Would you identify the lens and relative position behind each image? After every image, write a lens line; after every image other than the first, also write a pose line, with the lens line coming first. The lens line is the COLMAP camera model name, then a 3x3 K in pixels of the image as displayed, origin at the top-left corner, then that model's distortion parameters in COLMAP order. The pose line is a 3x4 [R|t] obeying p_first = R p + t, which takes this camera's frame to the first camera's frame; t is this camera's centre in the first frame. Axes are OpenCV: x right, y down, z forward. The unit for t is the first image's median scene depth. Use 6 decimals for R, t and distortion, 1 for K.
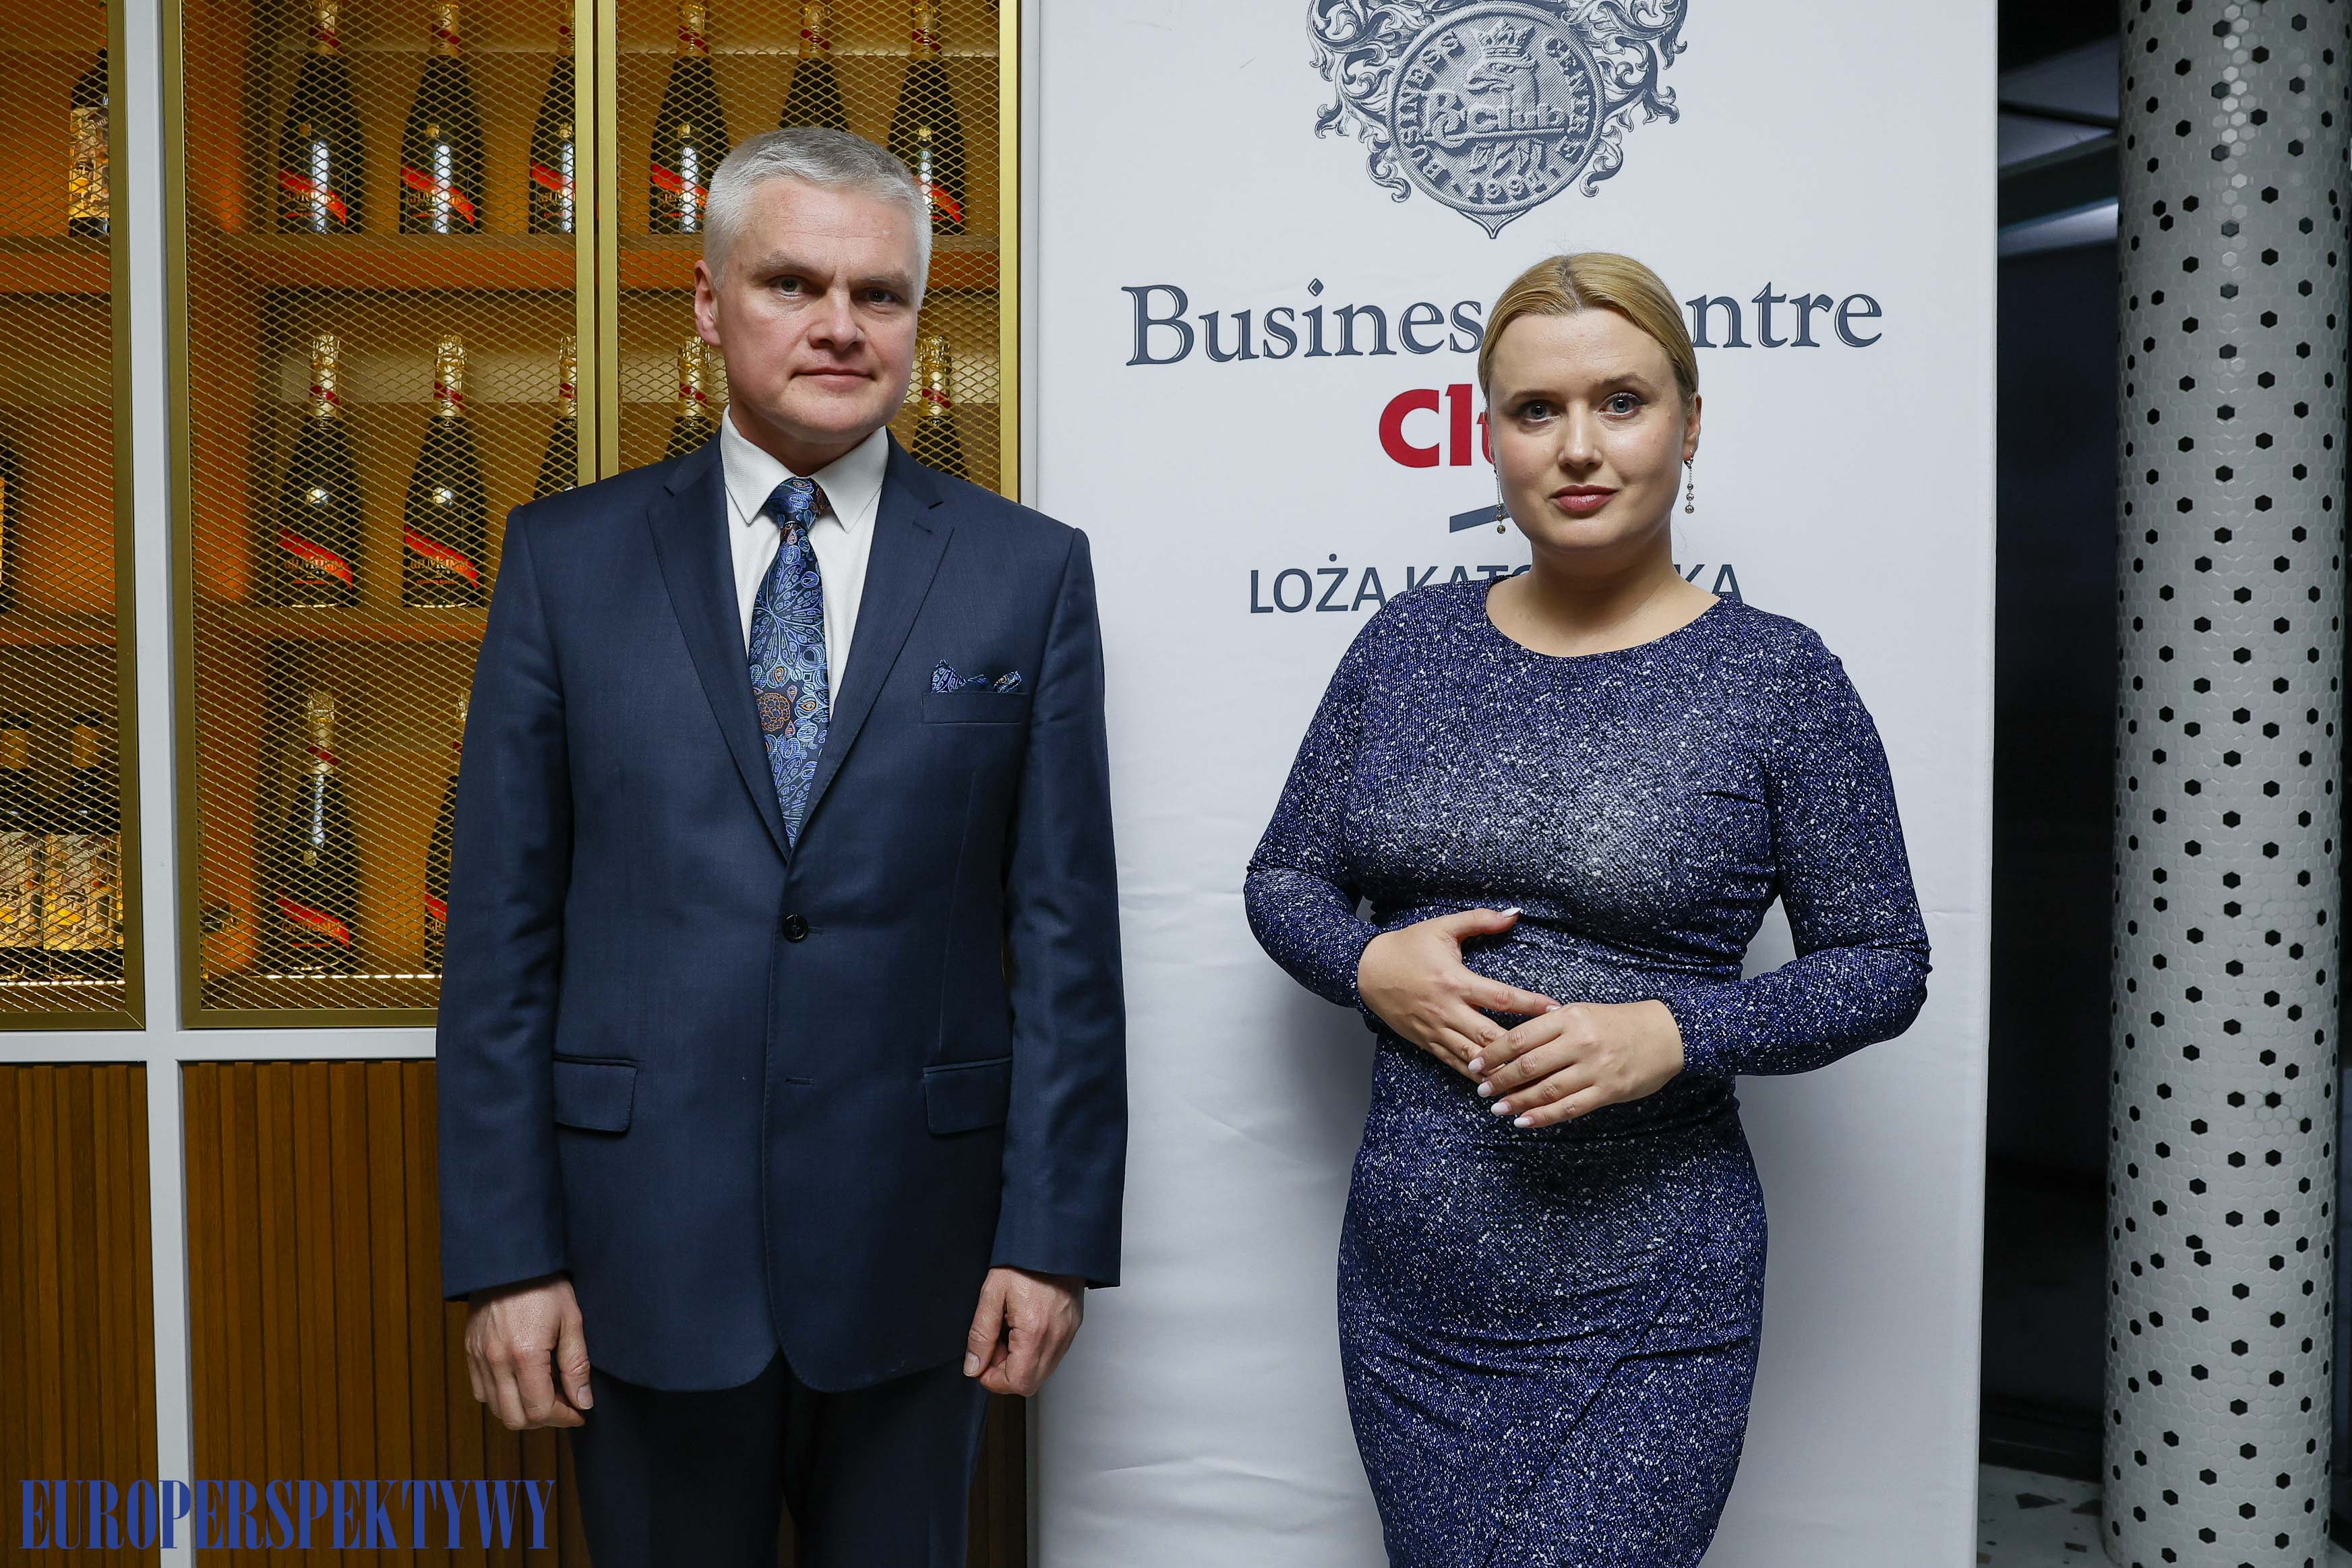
lens RADIAL K [[2111.0, 0, 1203.5], [0, 2111.0, 716.6], [0, 0, 1]] dist [-0.077426, 0.086321]
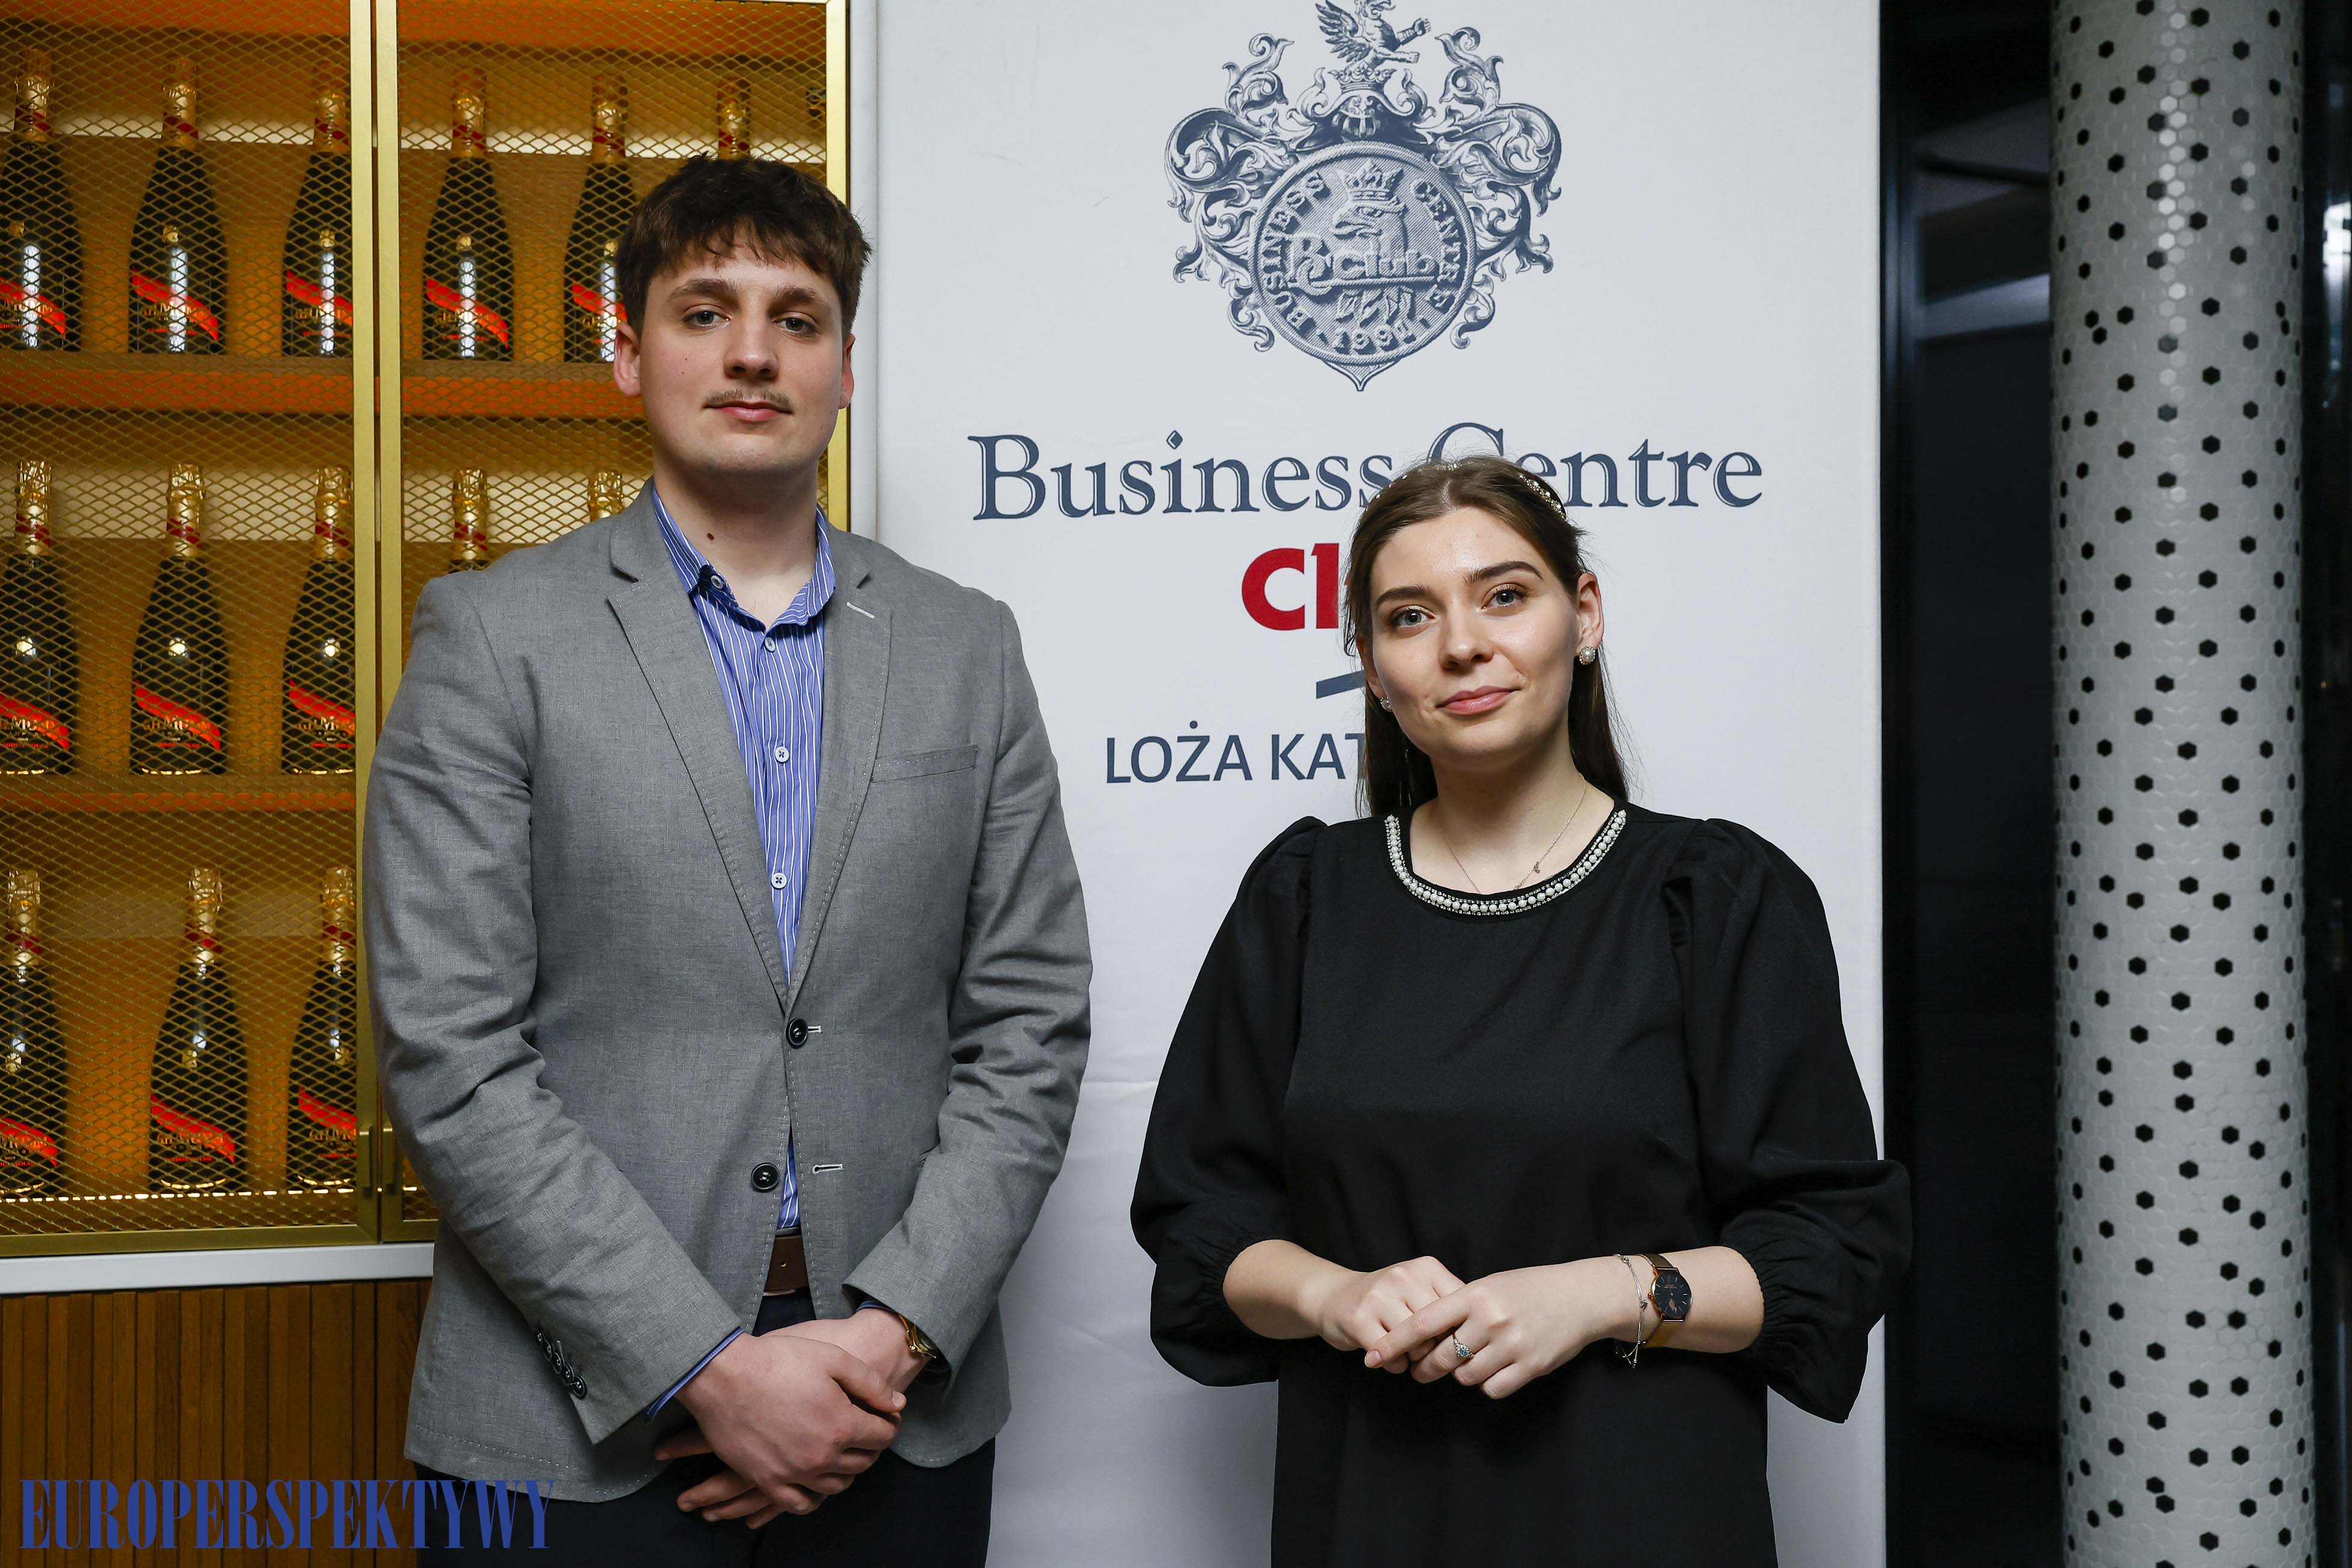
lens RADIAL K [[2711.8, 0, 1222.3], [0, 2711.8, 772.9], [0, 0, 1]] dist [0.057897, 0.000000]
pose [[0.995618, -0.000967, 0.093509, -0.036944], [0.004864, 0.999128, -0.041461, -0.002965], [-0.093387, 0.041735, 0.994755, -0.197348]]
